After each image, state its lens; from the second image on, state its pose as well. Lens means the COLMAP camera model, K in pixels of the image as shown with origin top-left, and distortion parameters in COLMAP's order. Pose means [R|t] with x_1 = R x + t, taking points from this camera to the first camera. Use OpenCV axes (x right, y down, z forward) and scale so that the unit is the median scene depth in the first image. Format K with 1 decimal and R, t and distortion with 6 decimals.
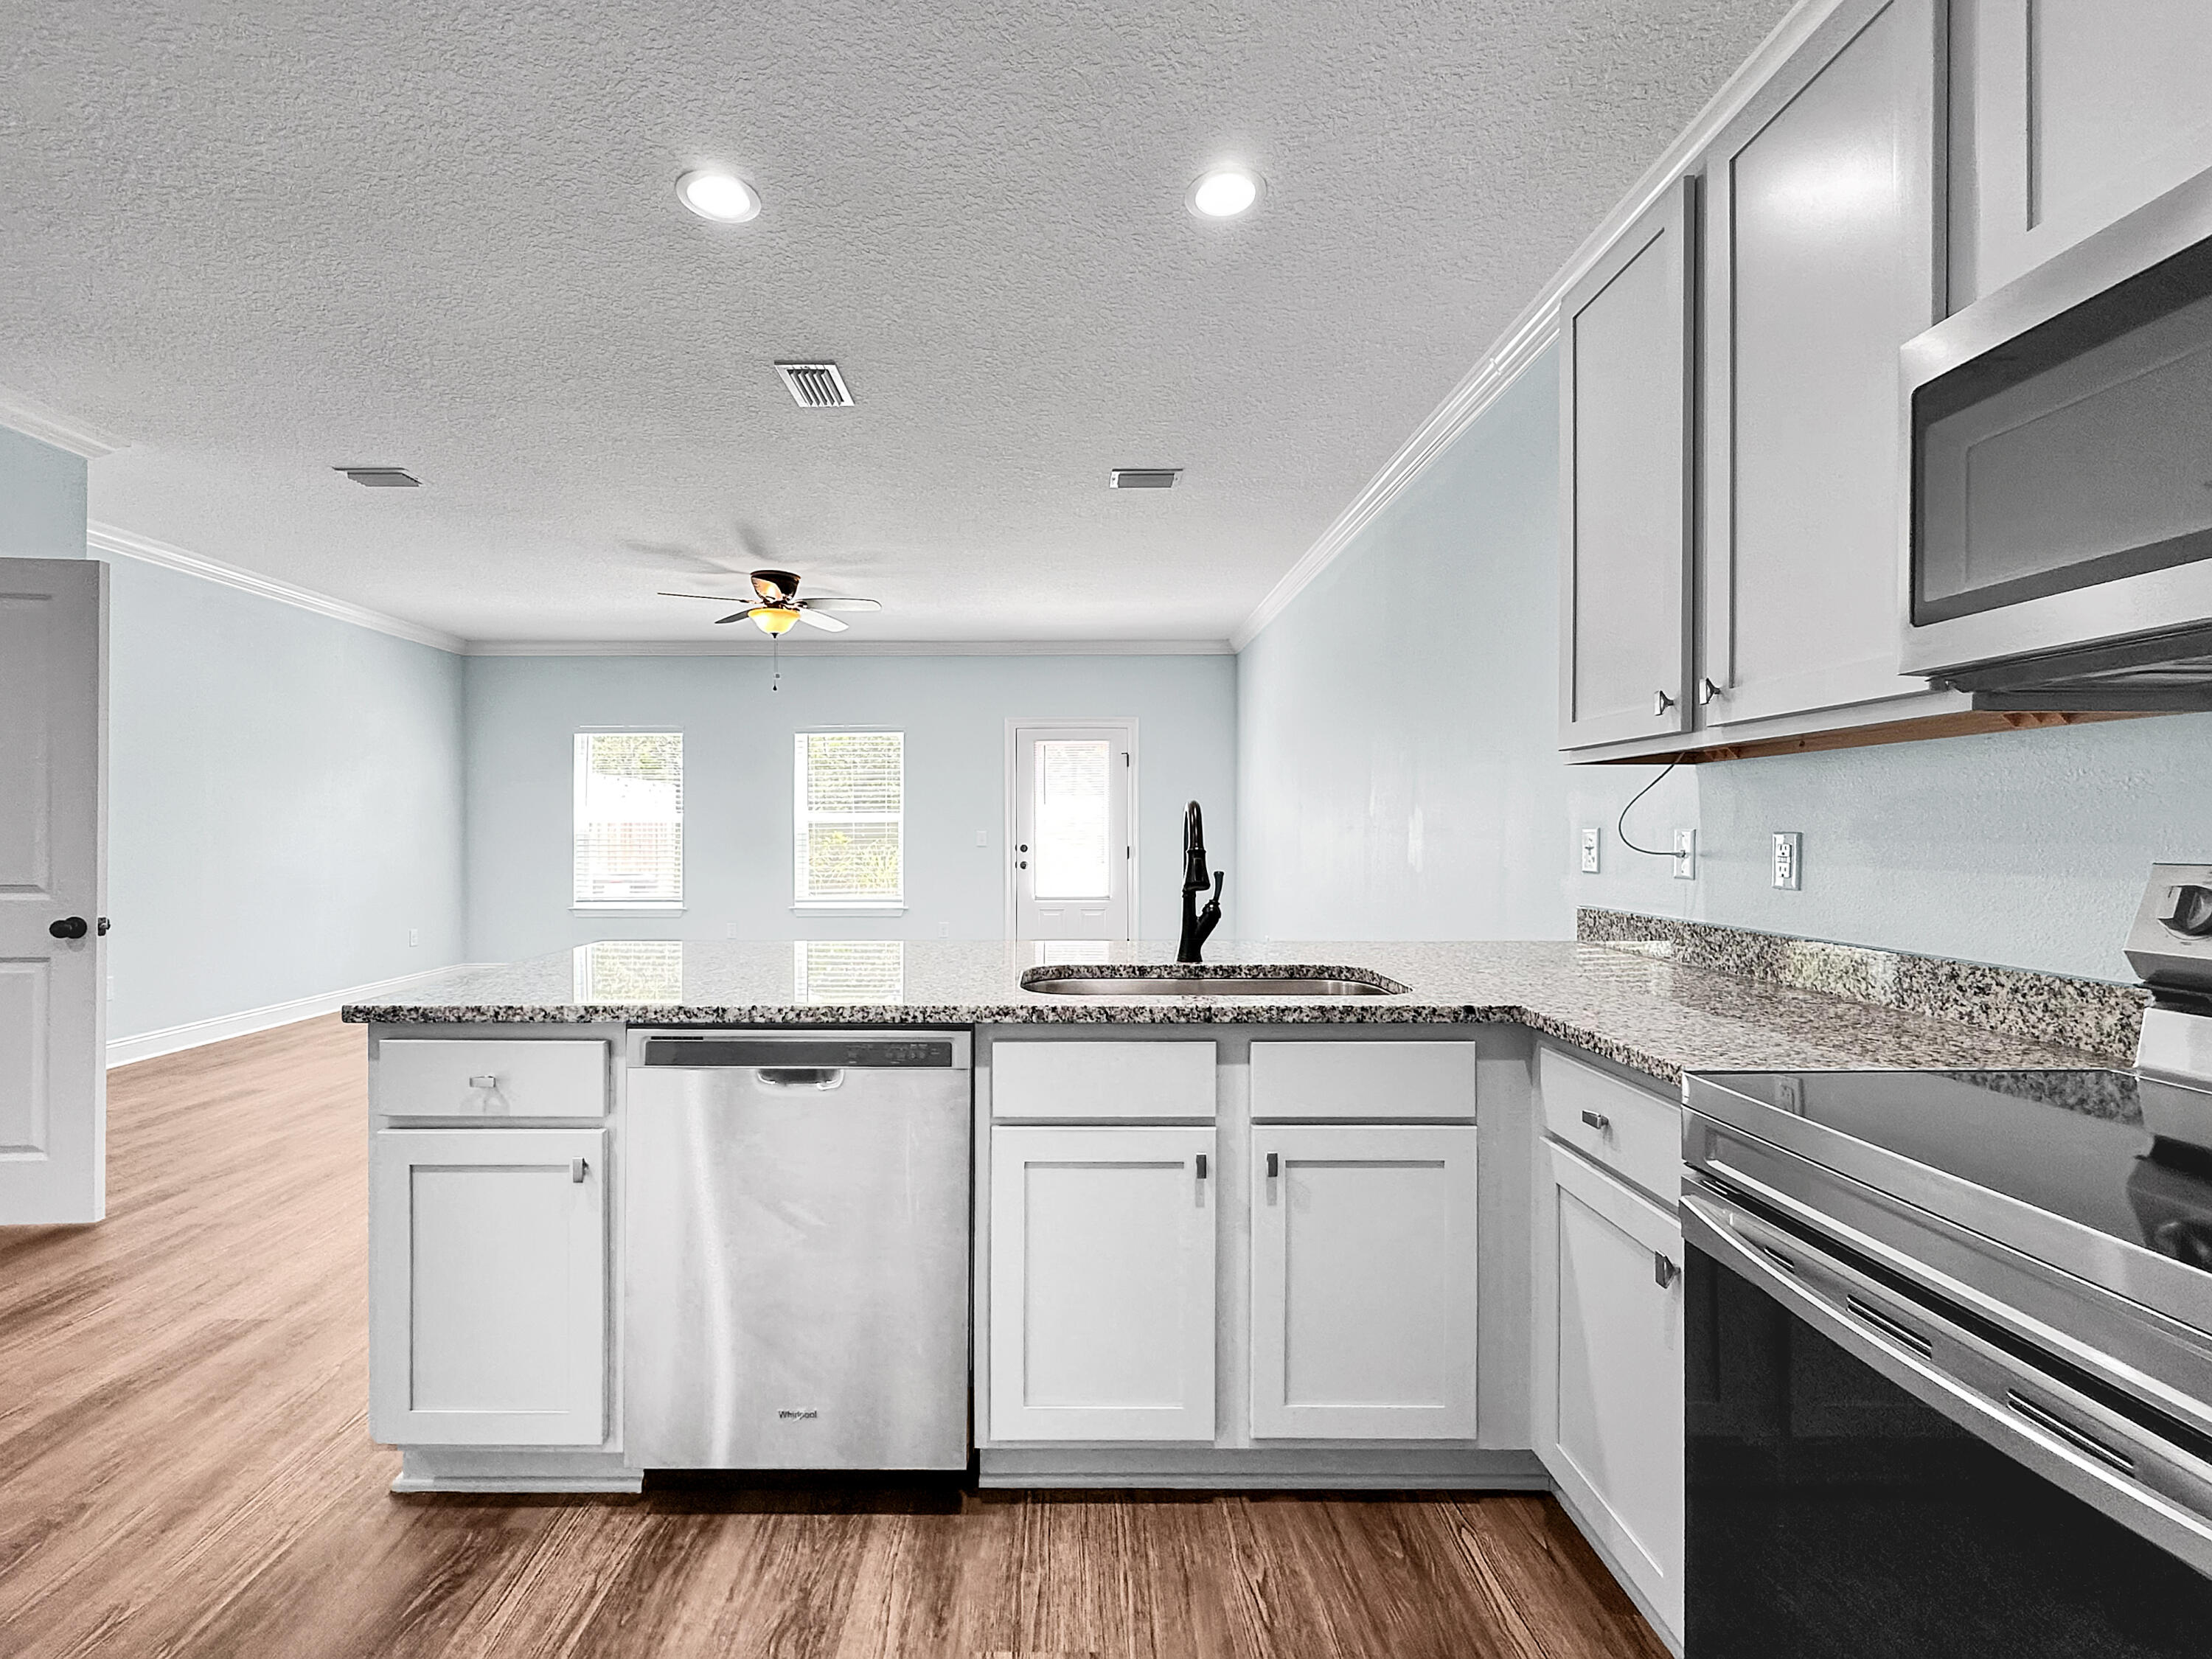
lens RADIAL K [[943.0, 0, 1088.1], [0, 943.0, 840.4], [0, 0, 1]] dist [0.003850, 0.000182]
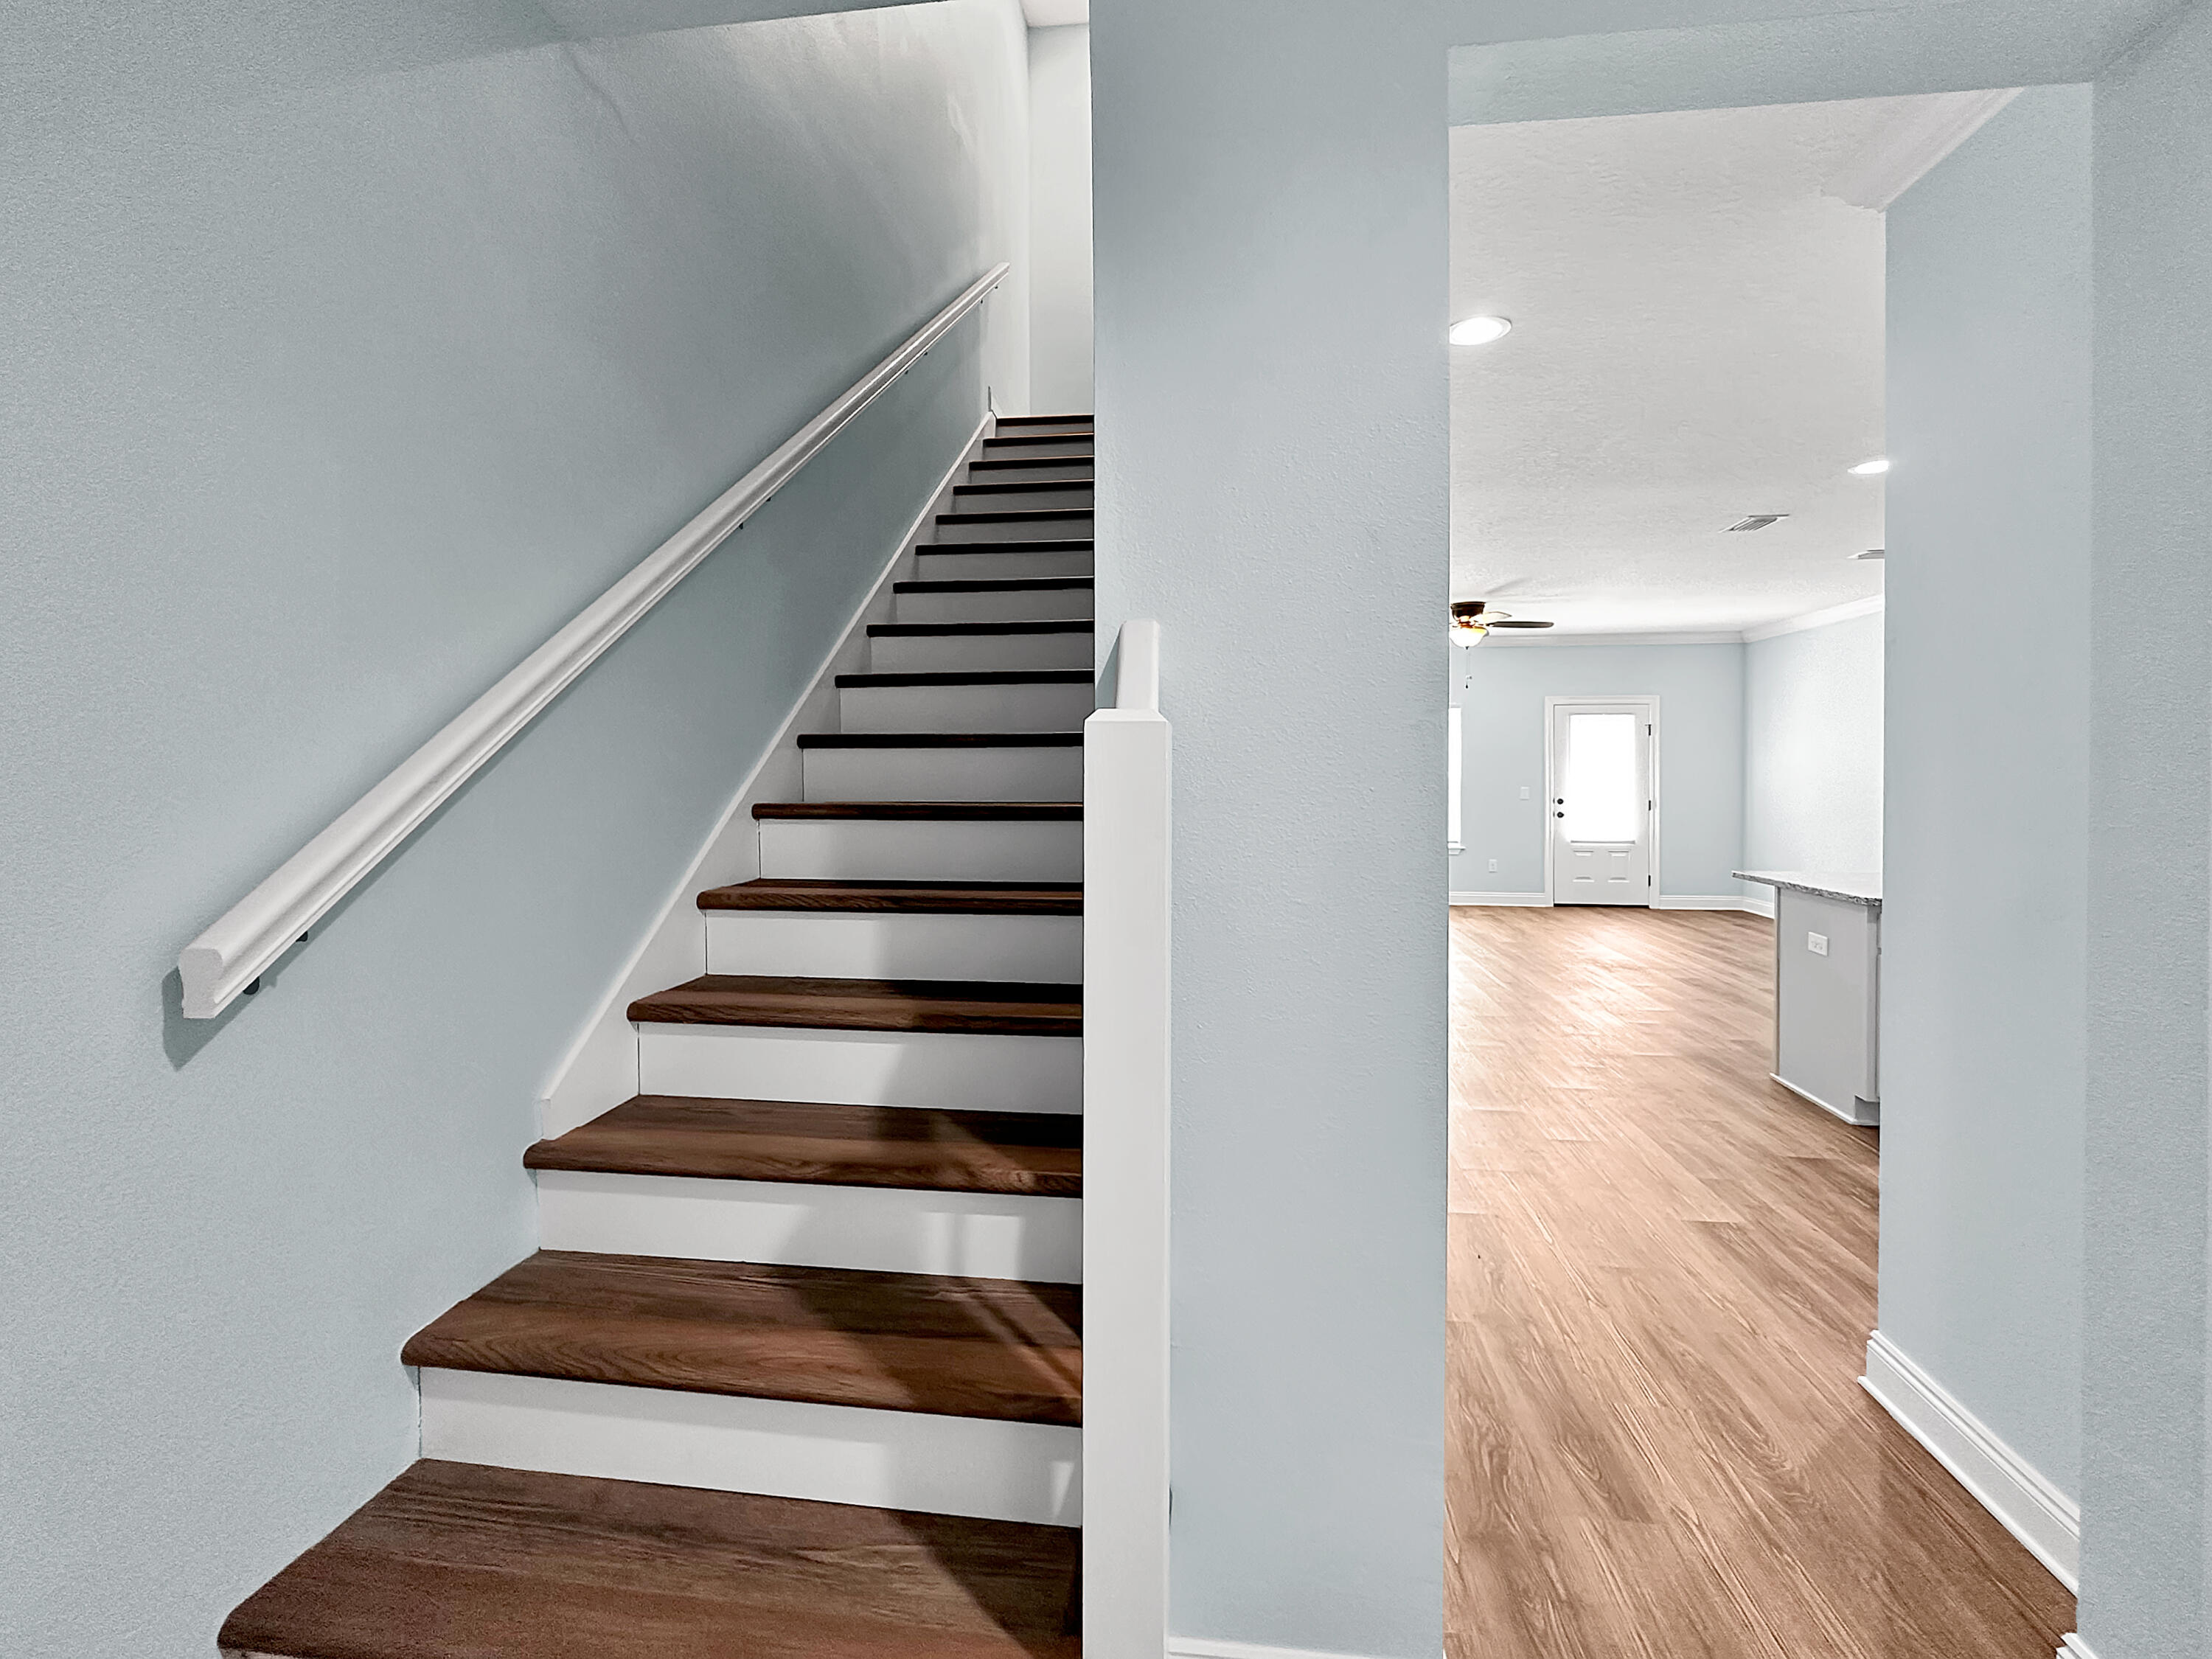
lens RADIAL K [[943.0, 0, 1106.1], [0, 943.0, 812.2], [0, 0, 1]] dist [0.003850, 0.000182]
pose [[0.992381, 0.002982, -0.123170, -0.519733], [0.001743, 0.999267, 0.038235, -0.026533], [0.123194, -0.038159, 0.991649, -0.326196]]
